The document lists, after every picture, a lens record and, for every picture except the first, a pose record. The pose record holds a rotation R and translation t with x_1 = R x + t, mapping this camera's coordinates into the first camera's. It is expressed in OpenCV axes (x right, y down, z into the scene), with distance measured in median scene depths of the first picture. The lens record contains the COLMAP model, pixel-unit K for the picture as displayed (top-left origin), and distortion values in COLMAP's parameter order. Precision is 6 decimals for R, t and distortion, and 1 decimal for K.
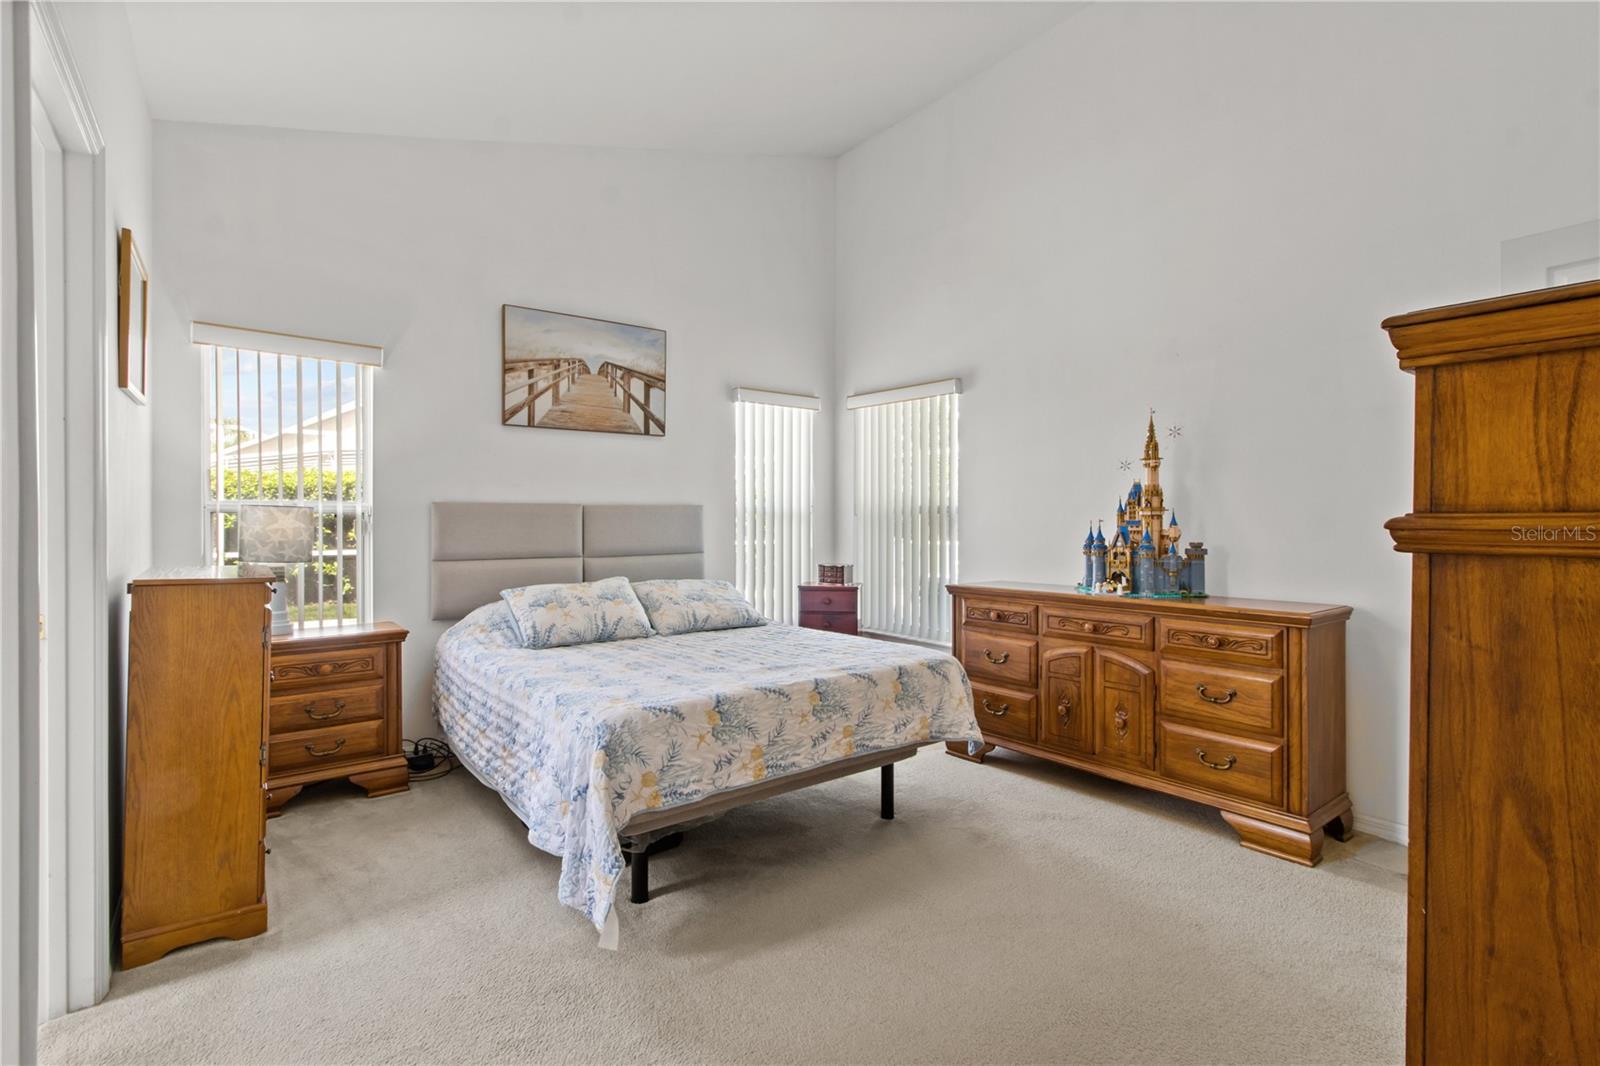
lens RADIAL K [[772.7, 0, 805.4], [0, 772.7, 523.9], [0, 0, 1]] dist [0.041210, 0.006580]
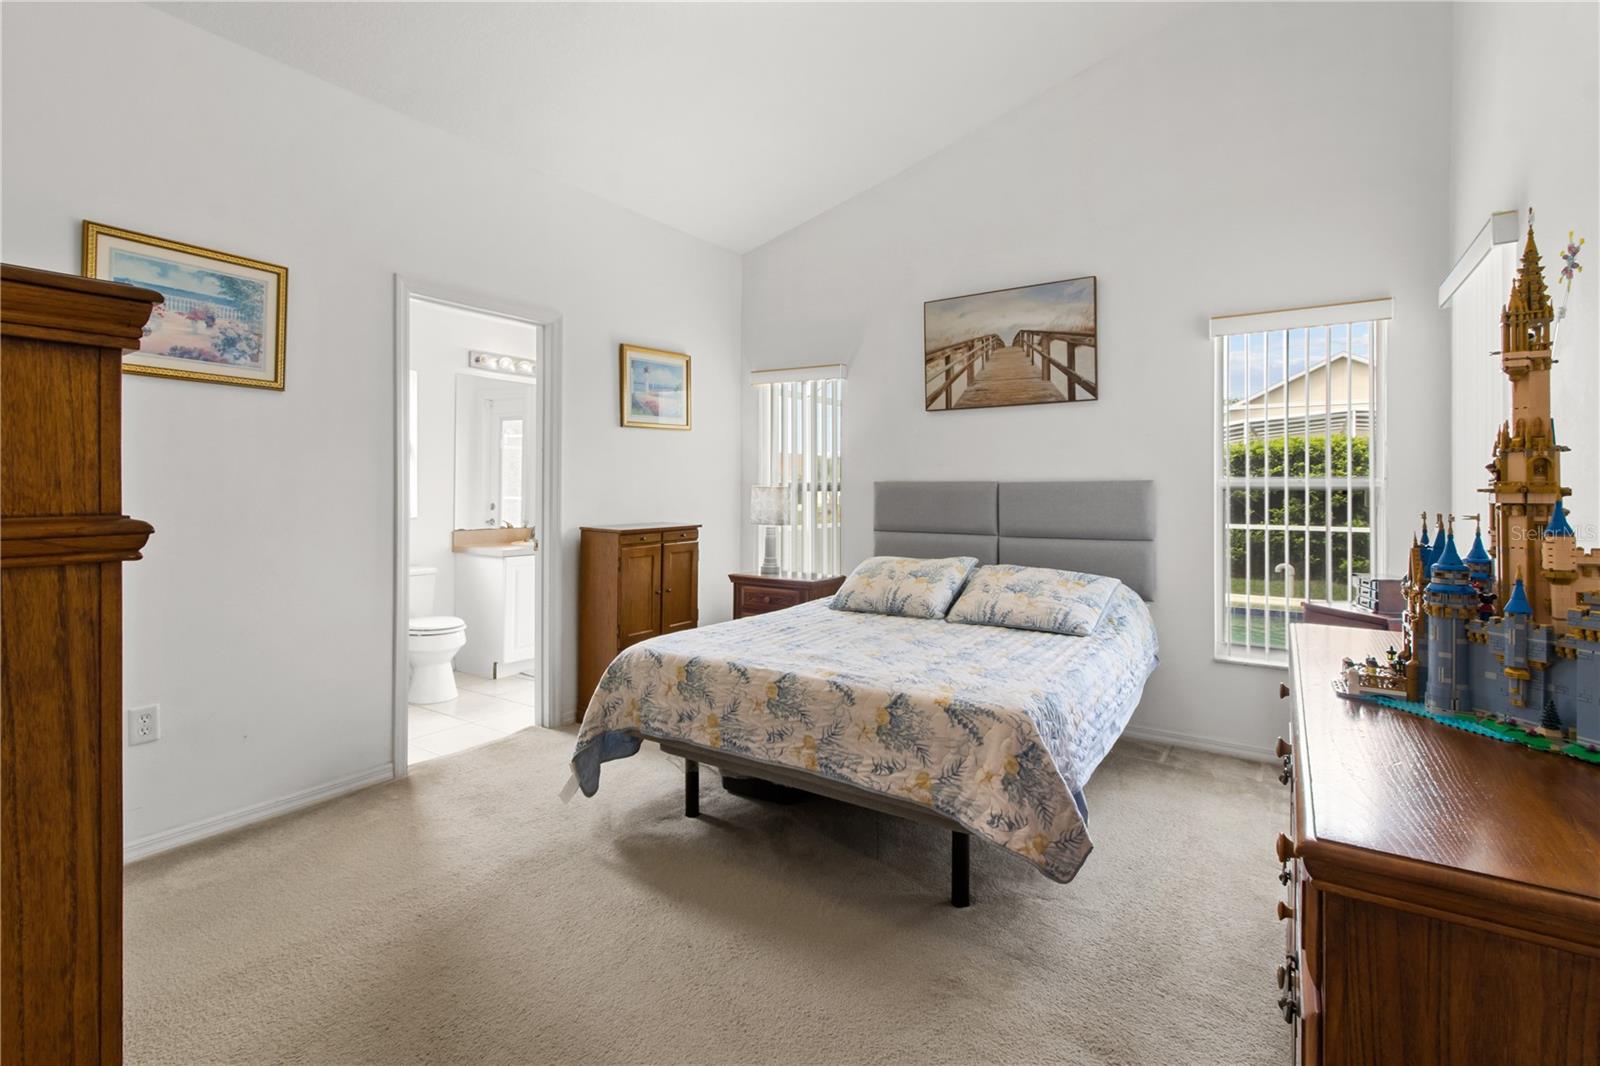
lens RADIAL K [[772.7, 0, 771.8], [0, 772.7, 486.9], [0, 0, 1]] dist [0.041210, 0.006580]
pose [[0.285473, 0.000482, -0.958387, 0.591284], [-0.011176, 0.999934, -0.002826, -0.013618], [0.958322, 0.011518, 0.285459, 0.466747]]
